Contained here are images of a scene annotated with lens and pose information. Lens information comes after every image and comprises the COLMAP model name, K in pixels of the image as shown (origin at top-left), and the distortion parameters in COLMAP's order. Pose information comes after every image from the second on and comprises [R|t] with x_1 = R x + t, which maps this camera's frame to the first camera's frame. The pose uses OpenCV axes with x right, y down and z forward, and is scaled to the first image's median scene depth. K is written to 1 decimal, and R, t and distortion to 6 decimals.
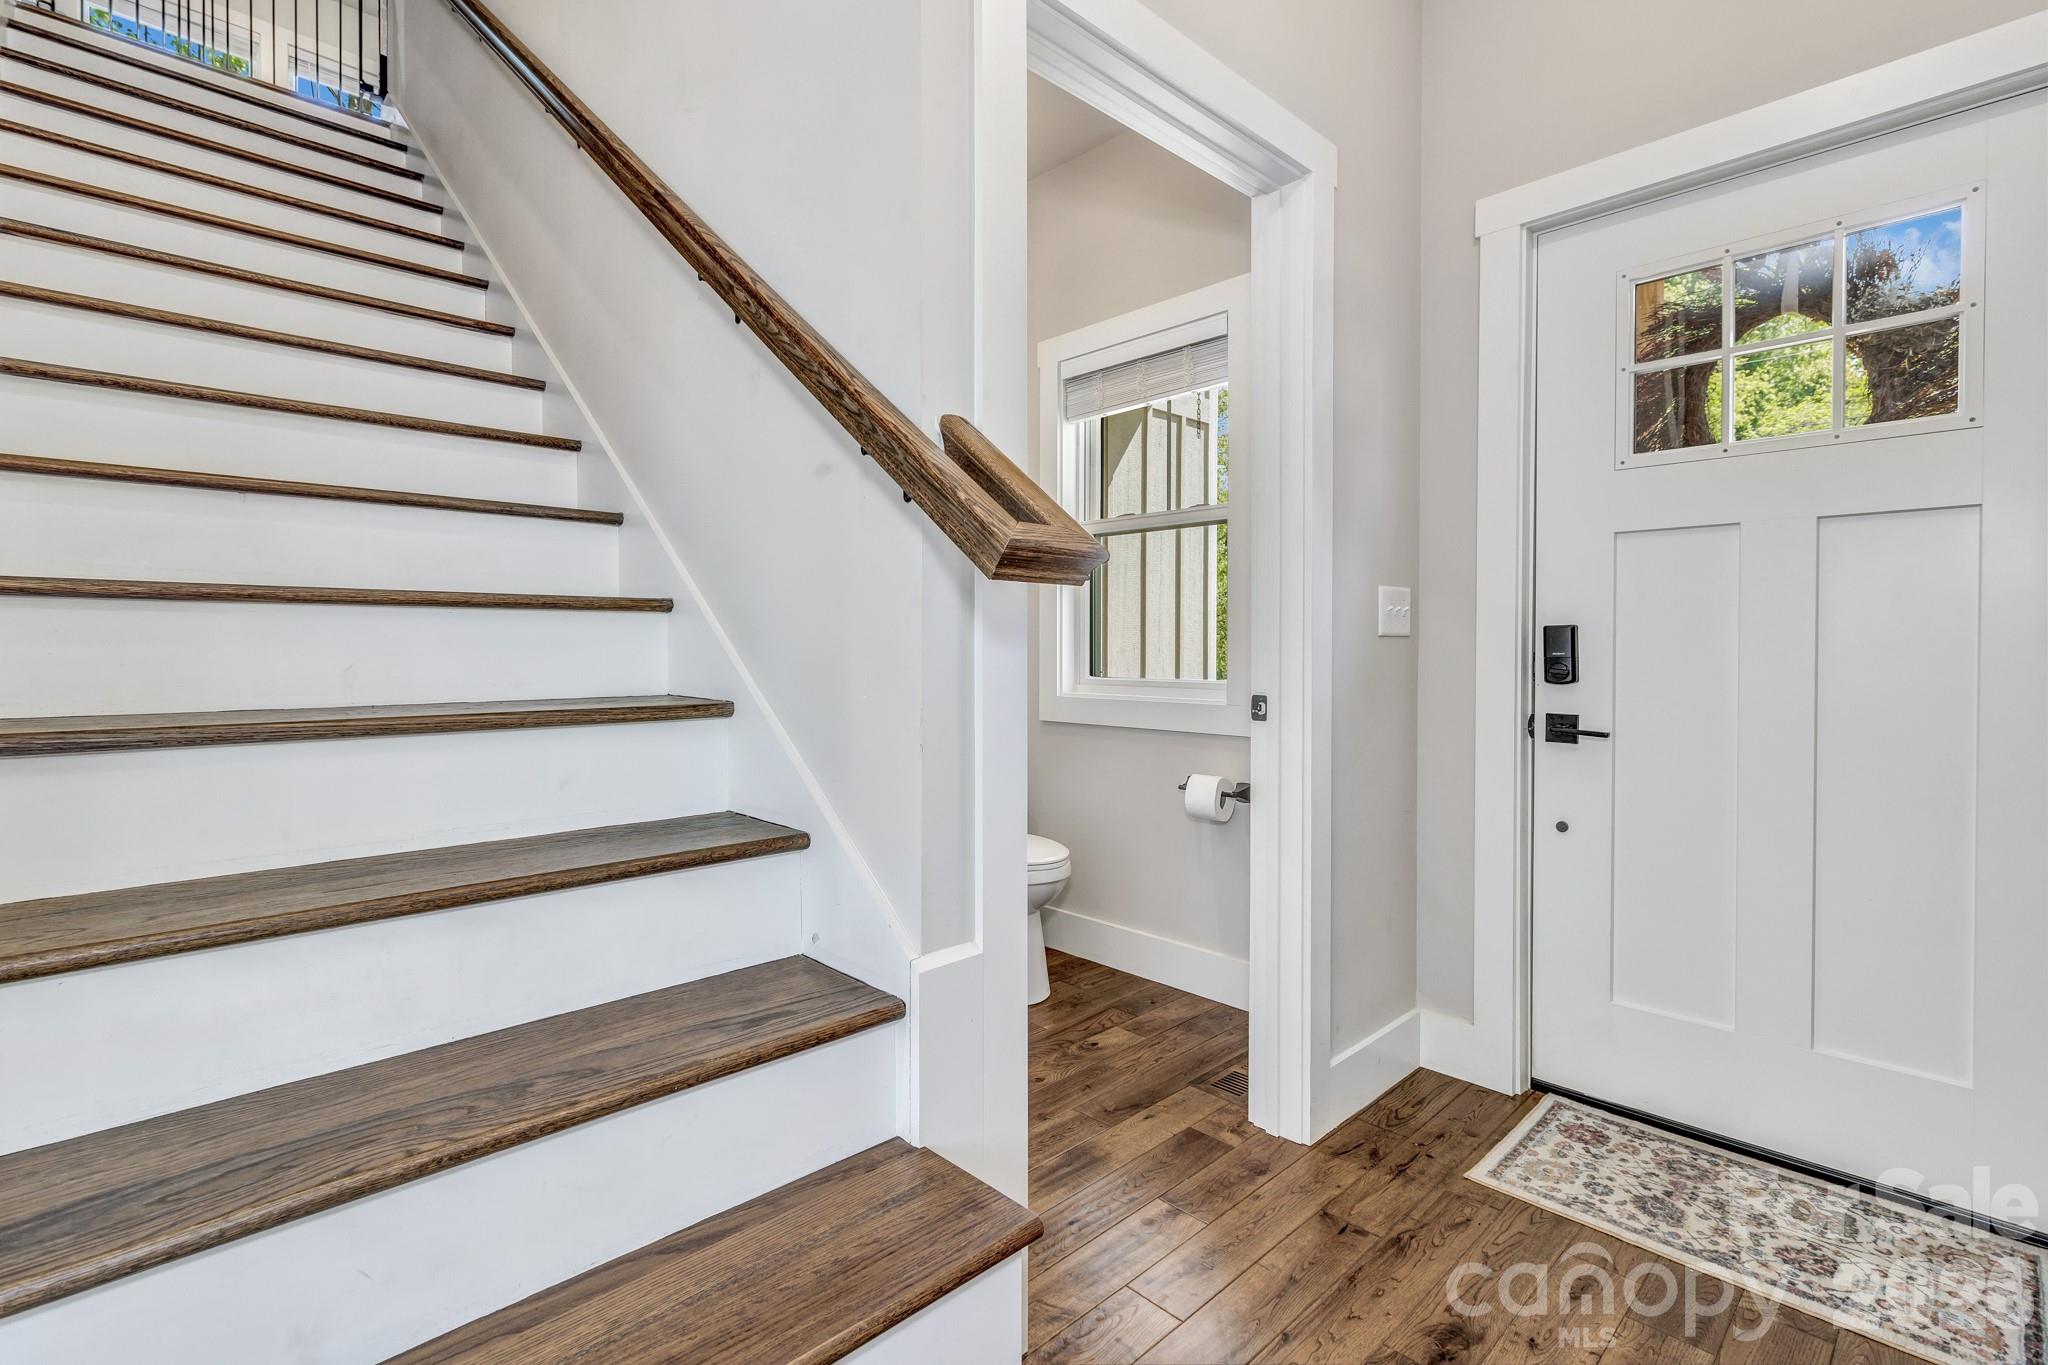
lens RADIAL K [[950.0, 0, 1022.3], [0, 950.0, 665.6], [0, 0, 1]] dist [-0.001584, 0.002633]
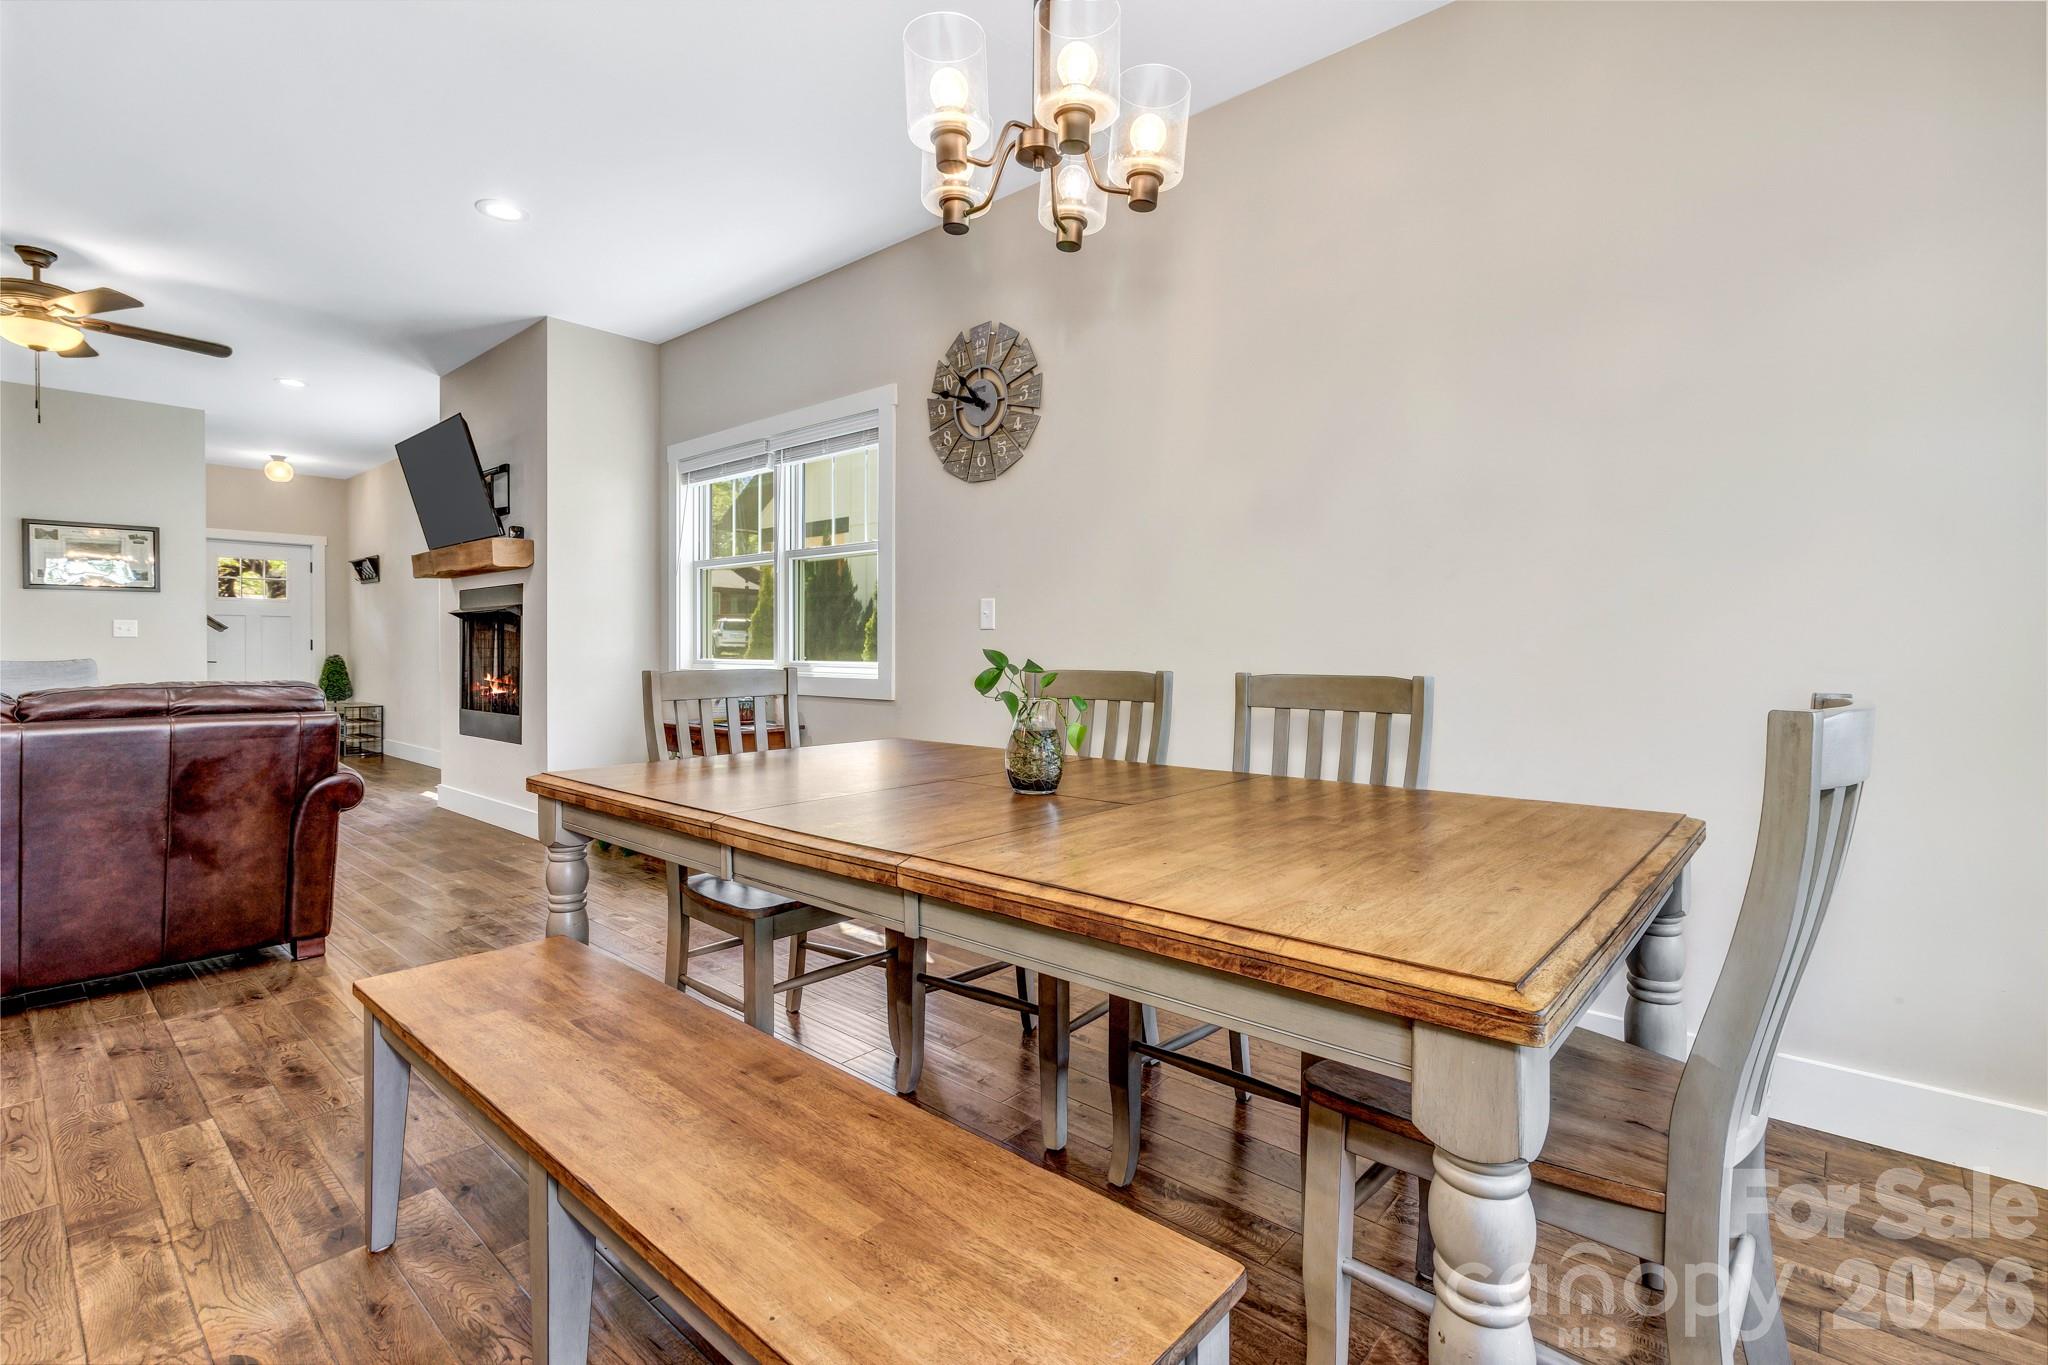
lens RADIAL K [[950.0, 0, 1016.4], [0, 950.0, 658.2], [0, 0, 1]] dist [-0.001584, 0.002633]
pose [[-0.071122, -0.006344, 0.997447, -3.974368], [-0.001319, 0.999979, 0.006266, 0.024202], [-0.997467, -0.000870, -0.071129, -2.337805]]
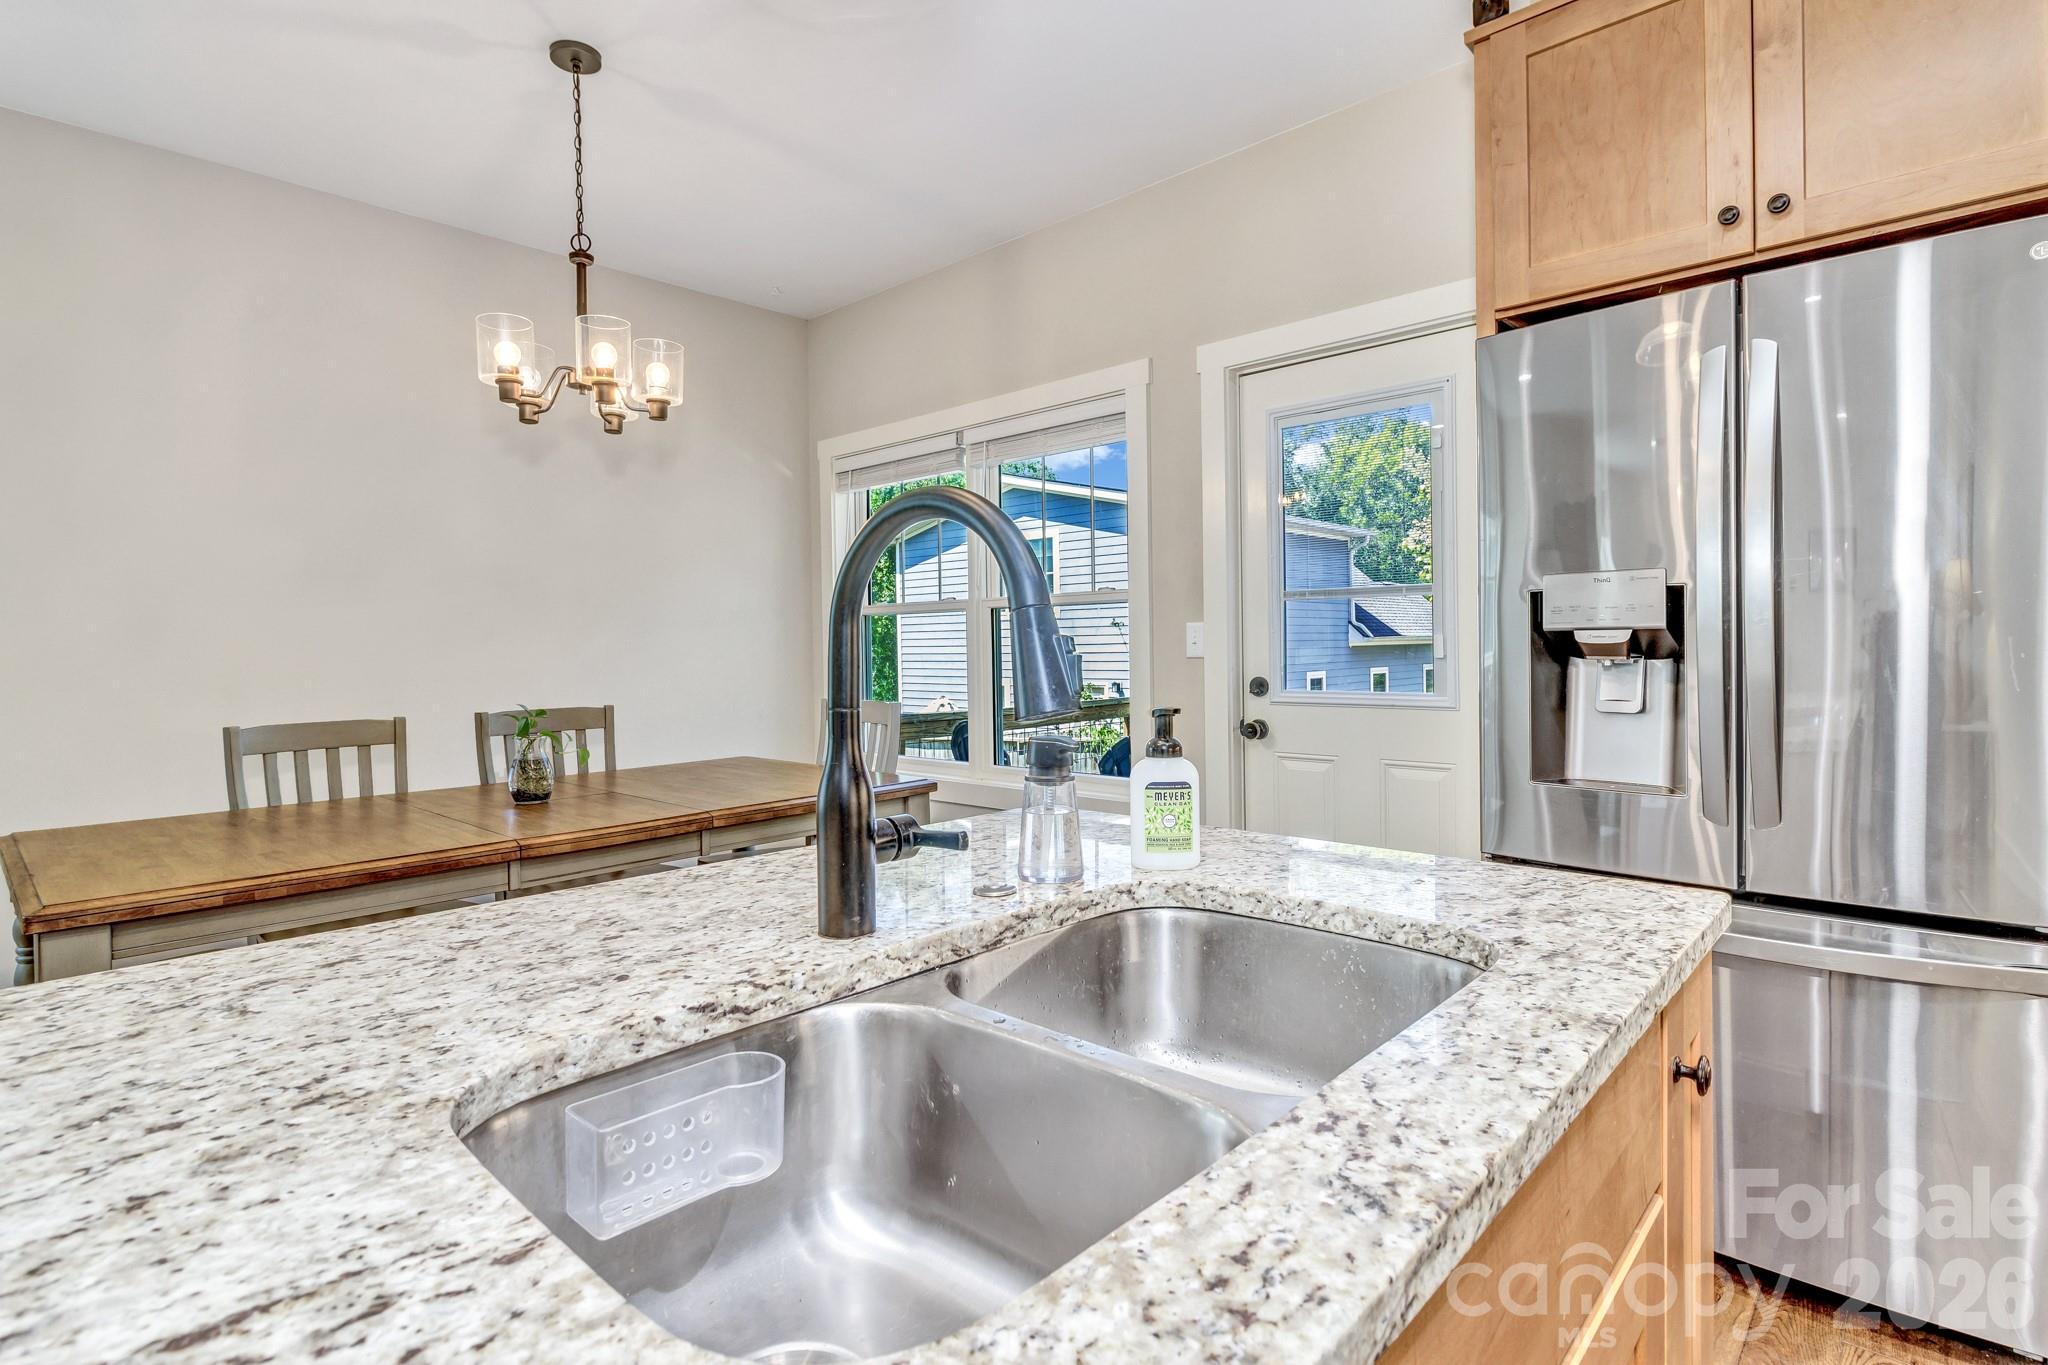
lens RADIAL K [[1004.2, 0, 1038.4], [0, 1004.2, 656.3], [0, 0, 1]] dist [0.001681, -0.001021]
pose [[-0.997848, 0.022455, -0.061597, -3.691156], [0.021727, 0.999686, 0.012459, -0.038729], [0.061857, 0.011093, -0.998023, -1.090438]]
